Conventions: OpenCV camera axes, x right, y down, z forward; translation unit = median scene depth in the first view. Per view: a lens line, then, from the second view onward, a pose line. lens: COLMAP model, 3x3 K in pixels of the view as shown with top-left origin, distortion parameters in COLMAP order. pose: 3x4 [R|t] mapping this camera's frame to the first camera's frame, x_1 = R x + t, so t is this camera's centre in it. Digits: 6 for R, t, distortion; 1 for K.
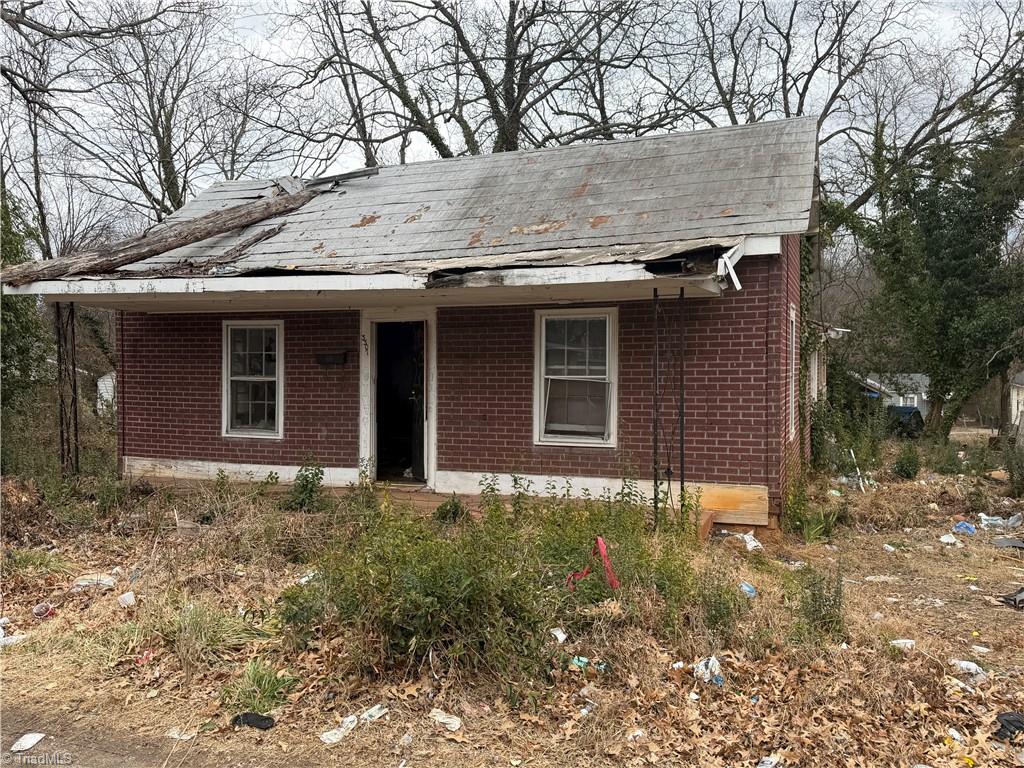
lens RADIAL K [[833.5, 0, 516.5], [0, 833.5, 387.8], [0, 0, 1]] dist [0.090576, -0.057563]
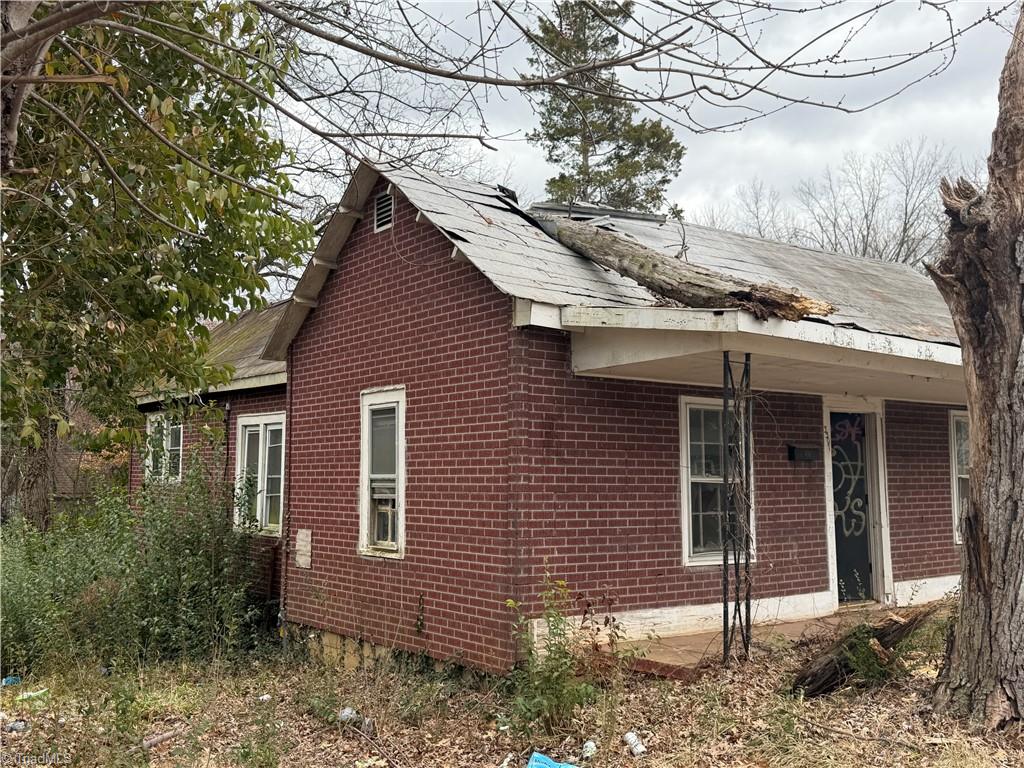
lens RADIAL K [[985.0, 0, 511.7], [0, 985.0, 384.6], [0, 0, 1]] dist [0.035248, 0.000000]
pose [[0.548260, 0.079526, 0.832518, -1.168124], [0.022638, 0.993692, -0.109831, -0.003458], [-0.836001, 0.079062, 0.543002, 0.721054]]
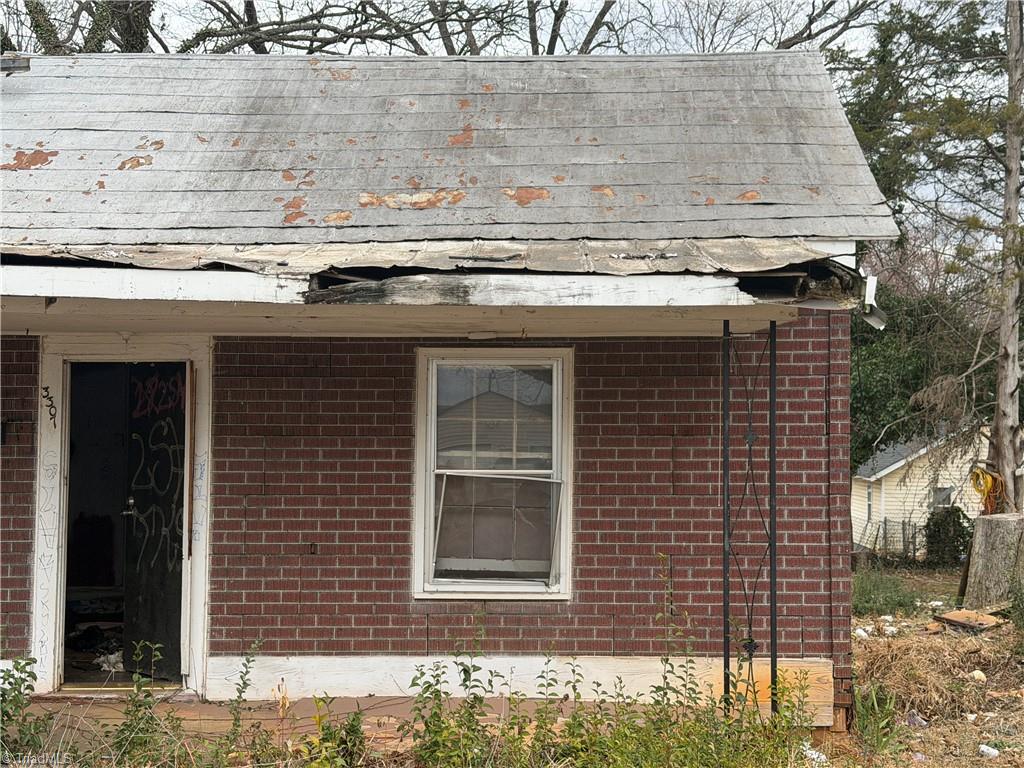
lens RADIAL K [[1433.7, 0, 514.7], [0, 1433.7, 392.8], [0, 0, 1]] dist [0.113552, 0.000000]
pose [[0.934187, 0.019676, 0.356240, -0.229096], [0.001442, 0.998262, -0.058917, -0.008416], [-0.356780, 0.055554, 0.932535, 0.098770]]
